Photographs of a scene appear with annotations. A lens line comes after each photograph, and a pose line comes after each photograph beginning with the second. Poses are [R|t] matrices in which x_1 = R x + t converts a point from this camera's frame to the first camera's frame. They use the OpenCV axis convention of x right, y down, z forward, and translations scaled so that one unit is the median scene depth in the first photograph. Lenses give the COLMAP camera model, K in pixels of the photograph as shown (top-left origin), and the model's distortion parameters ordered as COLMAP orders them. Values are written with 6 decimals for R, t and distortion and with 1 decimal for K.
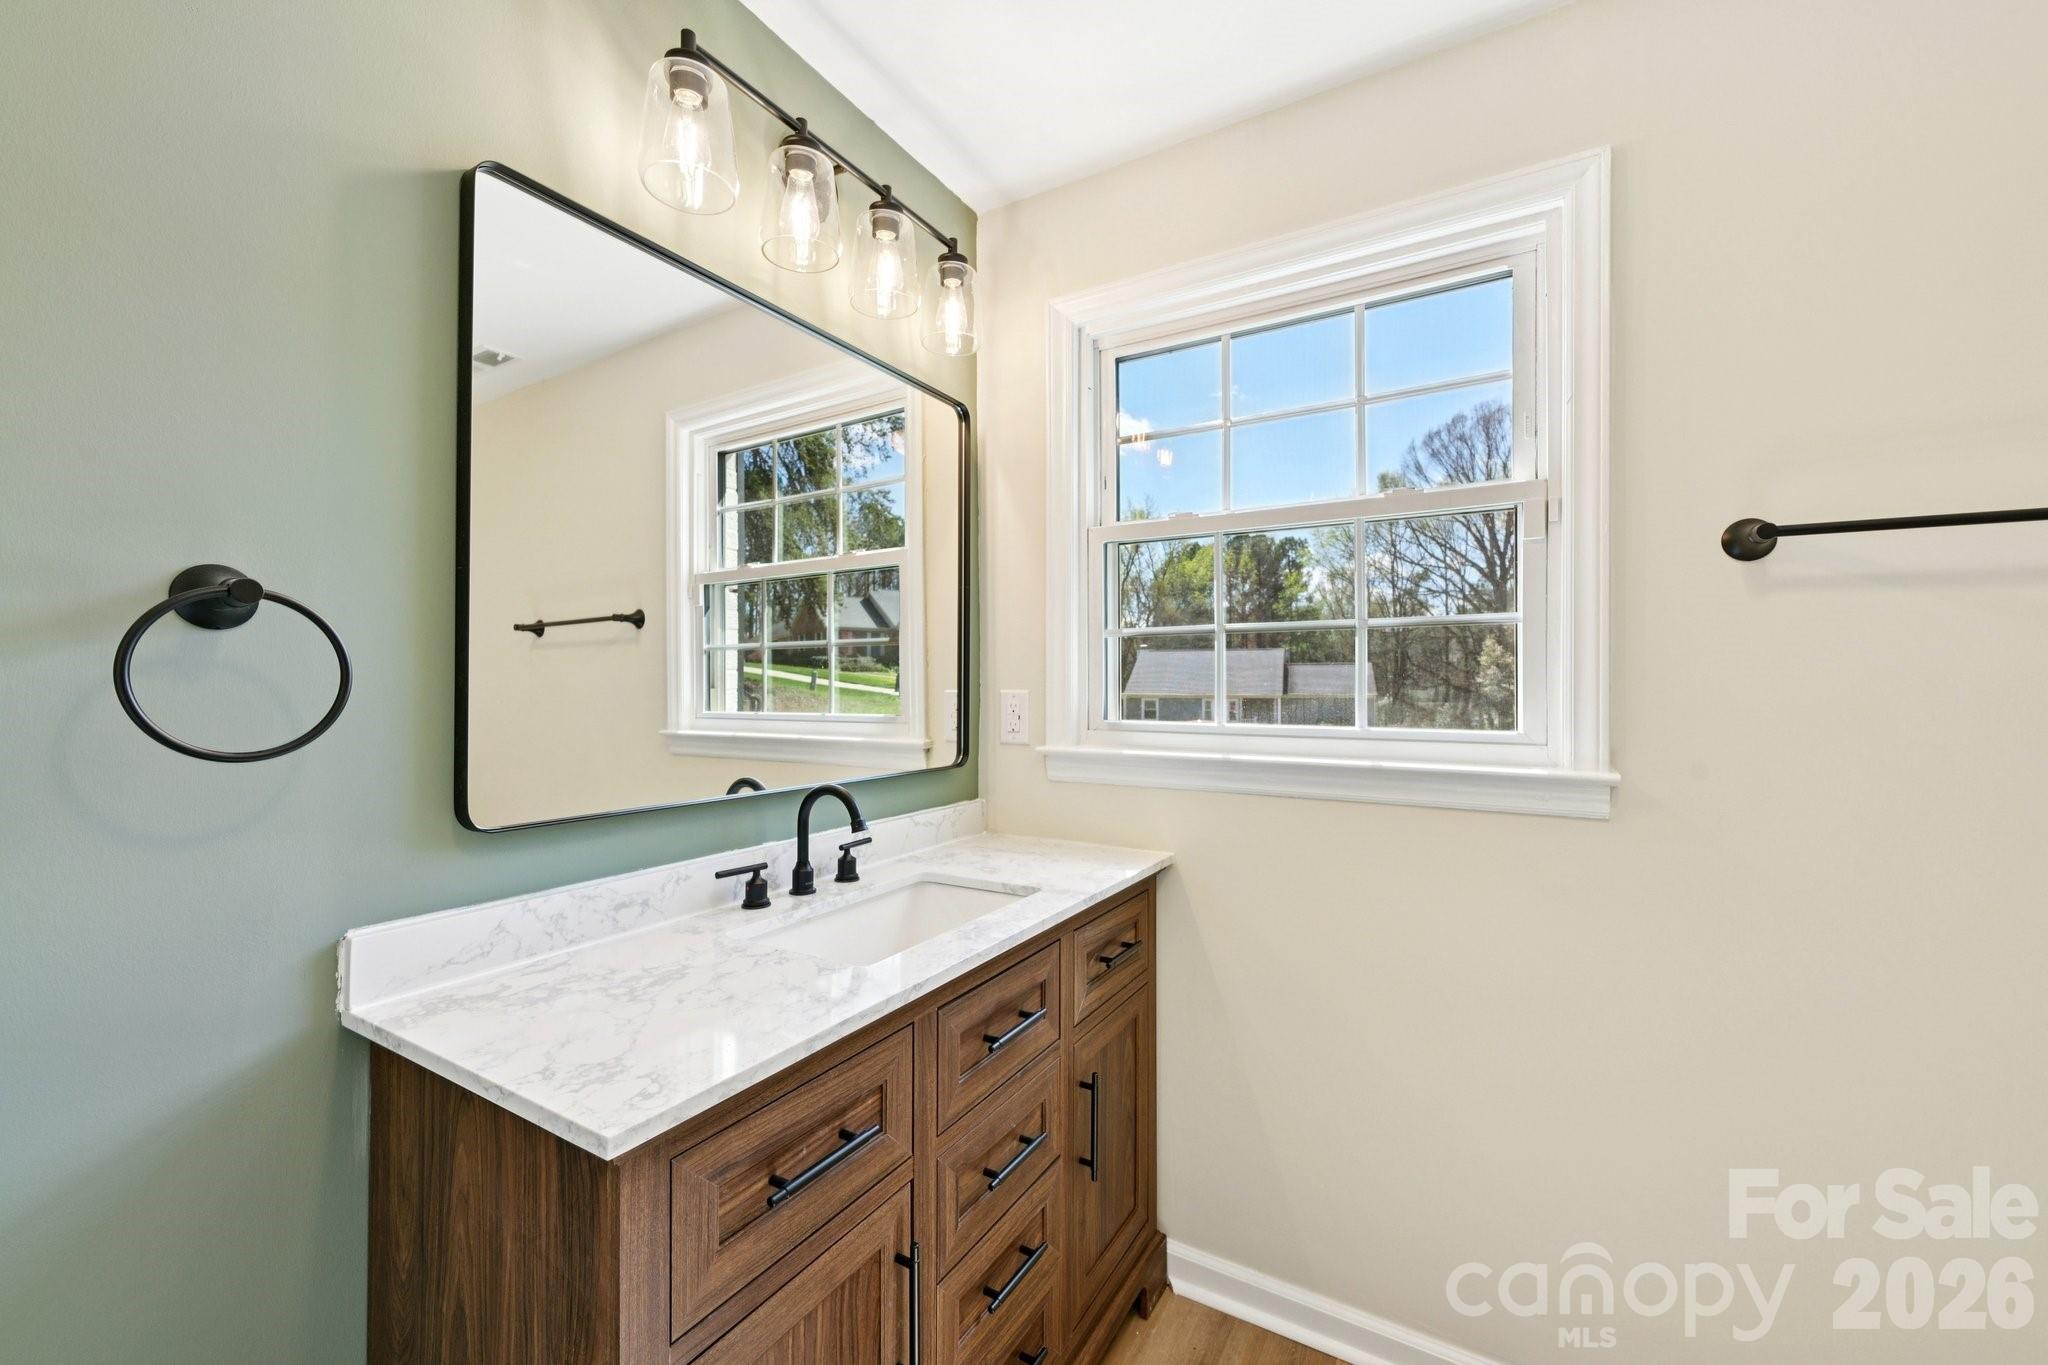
lens RADIAL K [[811.1, 0, 1021.1], [0, 811.1, 685.2], [0, 0, 1]] dist [-0.000839, -0.000237]
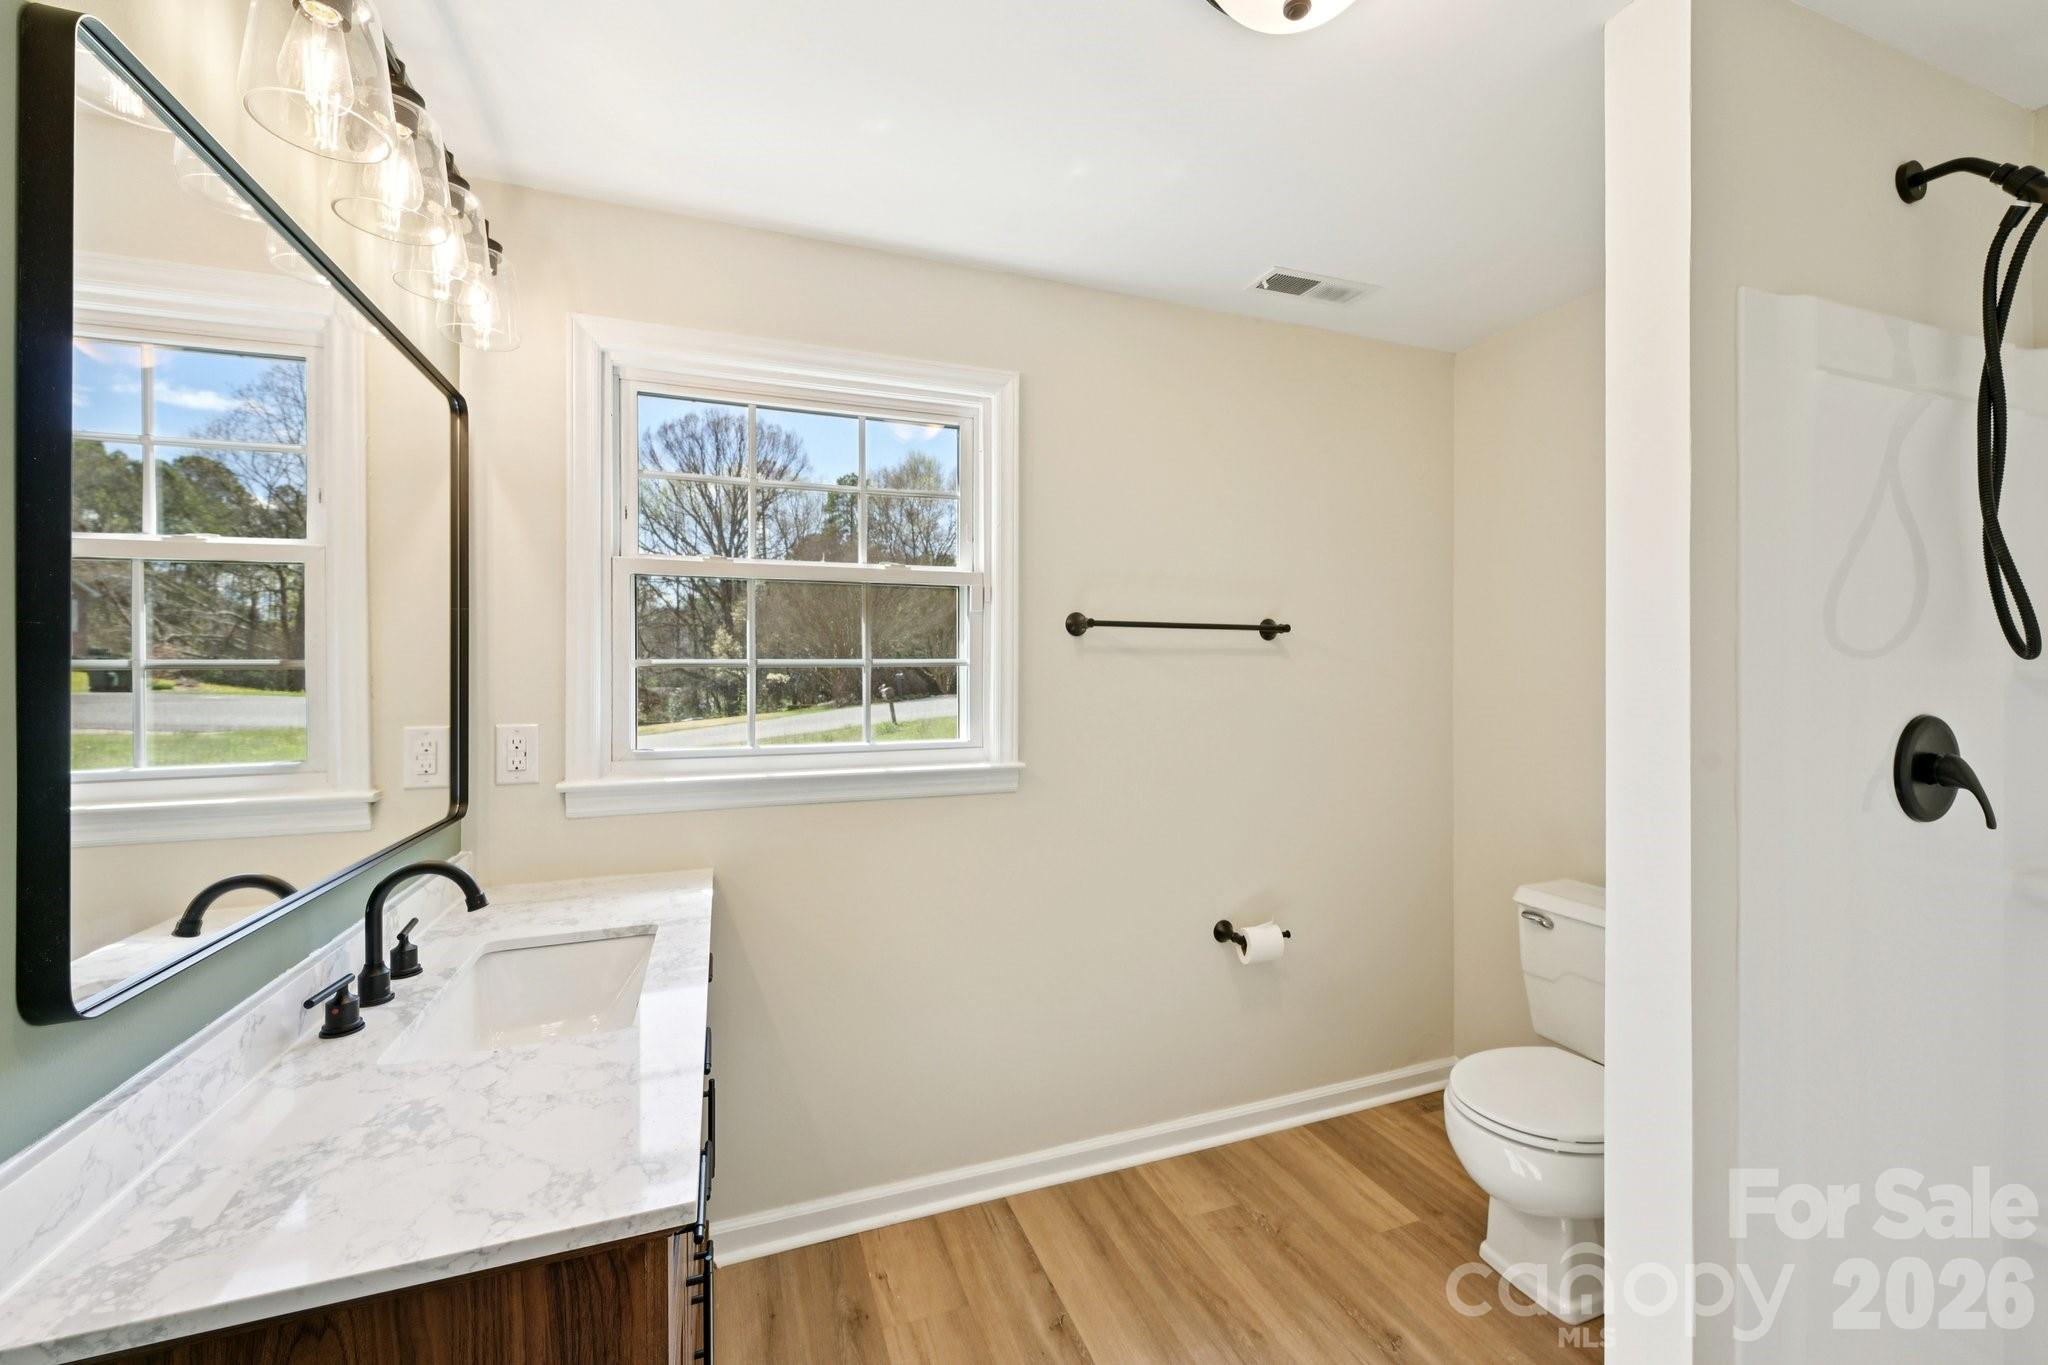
lens RADIAL K [[811.1, 0, 1040.9], [0, 811.1, 671.9], [0, 0, 1]] dist [-0.000839, -0.000237]
pose [[0.611409, -0.003825, 0.791306, -0.435612], [0.001420, 0.999992, 0.003736, -0.065262], [-0.791314, -0.001160, 0.611409, -0.017245]]
